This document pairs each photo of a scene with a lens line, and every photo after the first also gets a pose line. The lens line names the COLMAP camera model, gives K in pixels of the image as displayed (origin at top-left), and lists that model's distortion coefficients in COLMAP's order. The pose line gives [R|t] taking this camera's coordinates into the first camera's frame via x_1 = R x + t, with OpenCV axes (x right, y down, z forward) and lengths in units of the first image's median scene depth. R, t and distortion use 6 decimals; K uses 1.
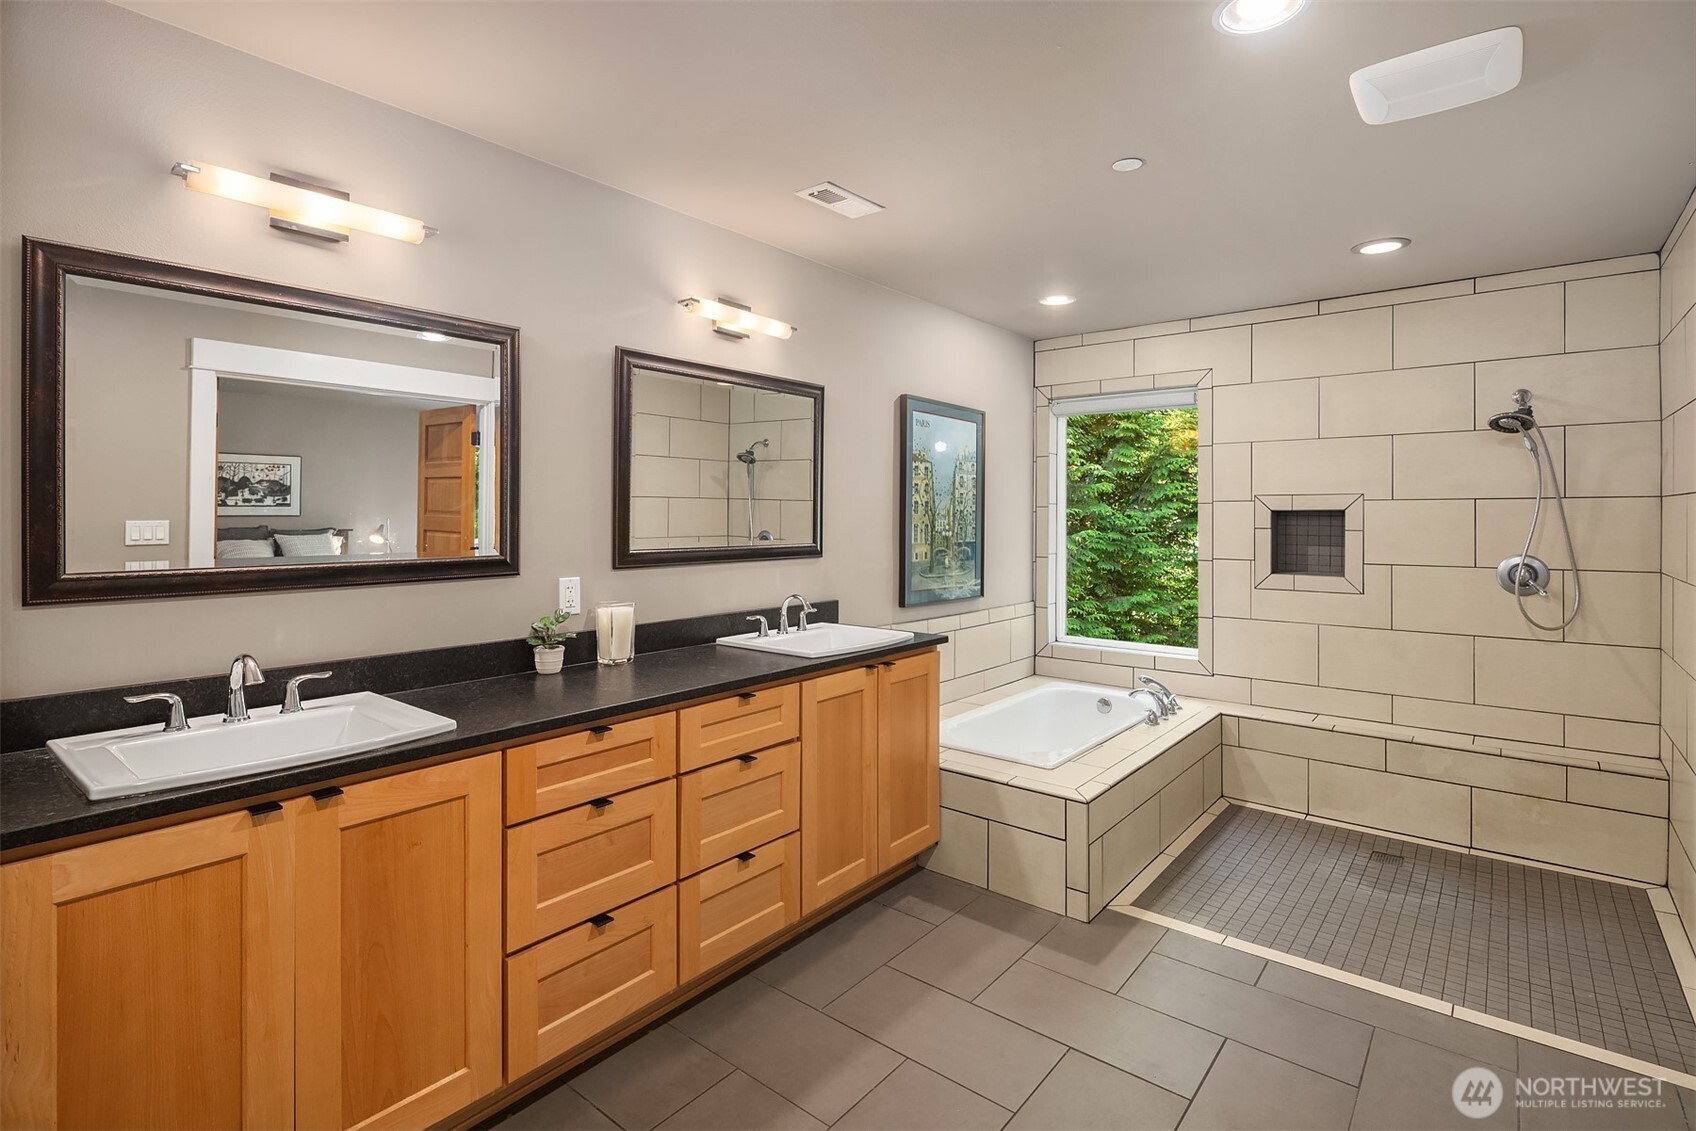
lens RADIAL K [[829.0, 0, 839.1], [0, 829.0, 509.8], [0, 0, 1]] dist [0.010143, -0.008135]
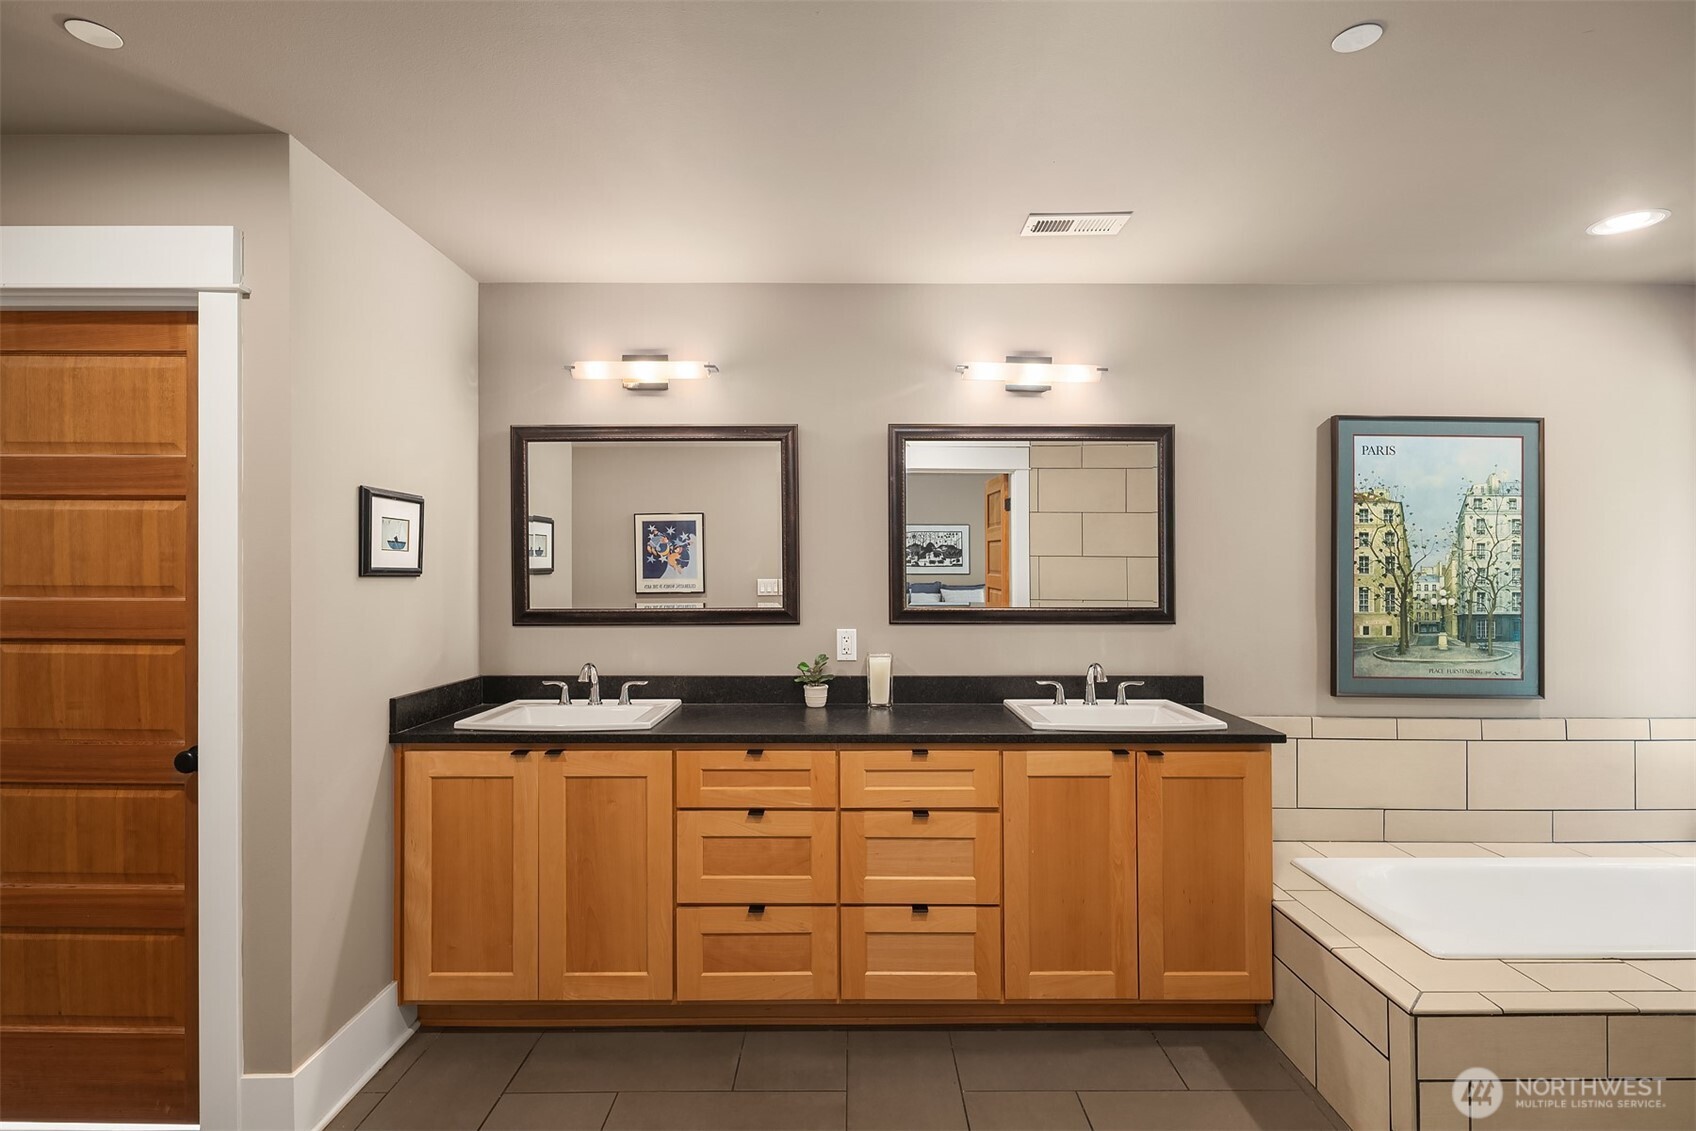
lens RADIAL K [[829.0, 0, 832.4], [0, 829.0, 558.1], [0, 0, 1]] dist [0.010143, -0.008135]
pose [[0.633214, -0.014360, -0.773843, 0.519738], [0.006371, 0.999891, -0.013342, -0.002619], [0.773950, 0.003519, 0.633236, 0.220884]]
